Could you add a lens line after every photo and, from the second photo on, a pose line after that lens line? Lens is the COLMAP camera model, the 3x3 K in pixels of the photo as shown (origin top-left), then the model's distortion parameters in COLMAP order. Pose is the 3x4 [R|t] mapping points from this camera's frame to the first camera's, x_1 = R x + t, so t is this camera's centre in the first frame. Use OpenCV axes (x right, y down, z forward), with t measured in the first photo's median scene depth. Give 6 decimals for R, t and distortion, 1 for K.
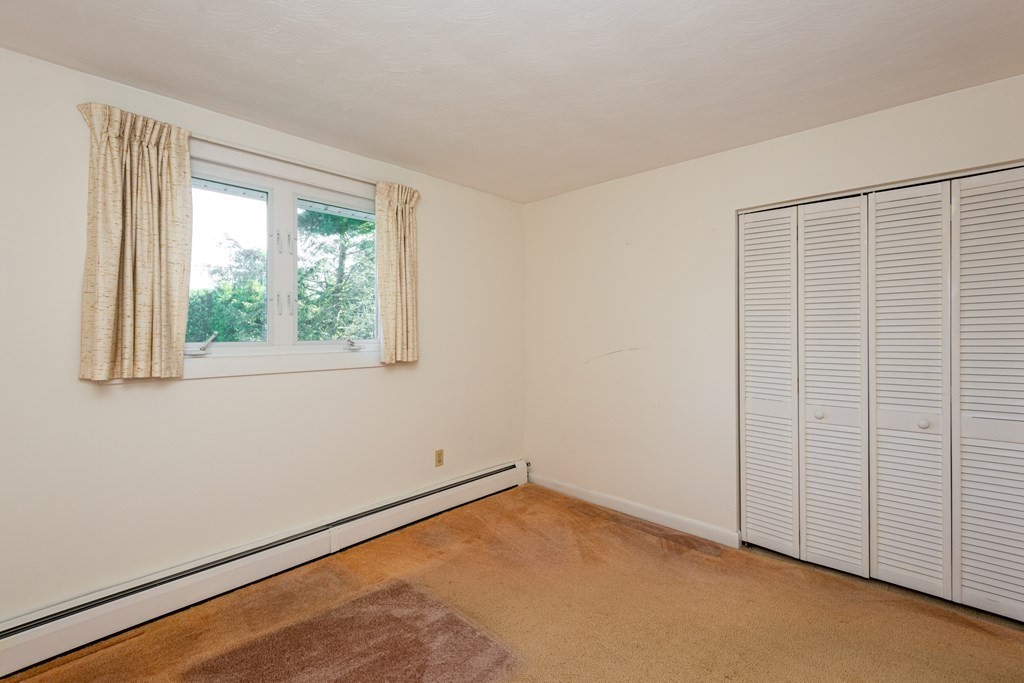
lens RADIAL K [[454.7, 0, 517.7], [0, 454.7, 332.6], [0, 0, 1]] dist [0.025172, -0.012899]
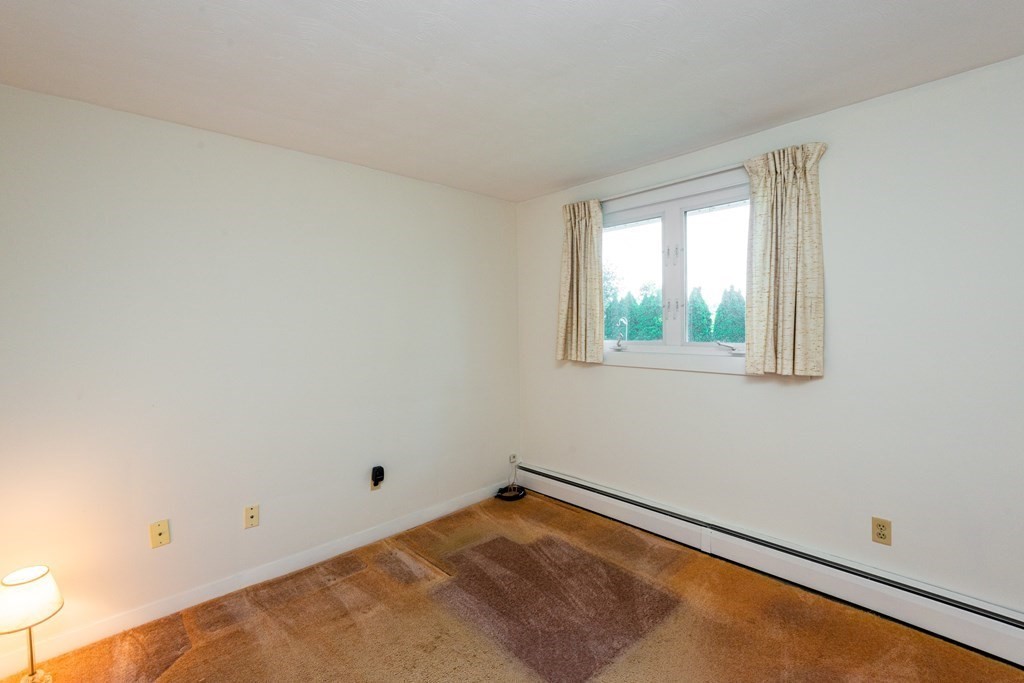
lens RADIAL K [[454.7, 0, 517.7], [0, 454.7, 332.6], [0, 0, 1]] dist [0.025172, -0.012899]
pose [[-0.048861, 0.015494, -0.998685, 0.628301], [-0.006664, 0.999852, 0.015838, -0.020250], [0.998783, 0.007430, -0.048750, 0.633114]]
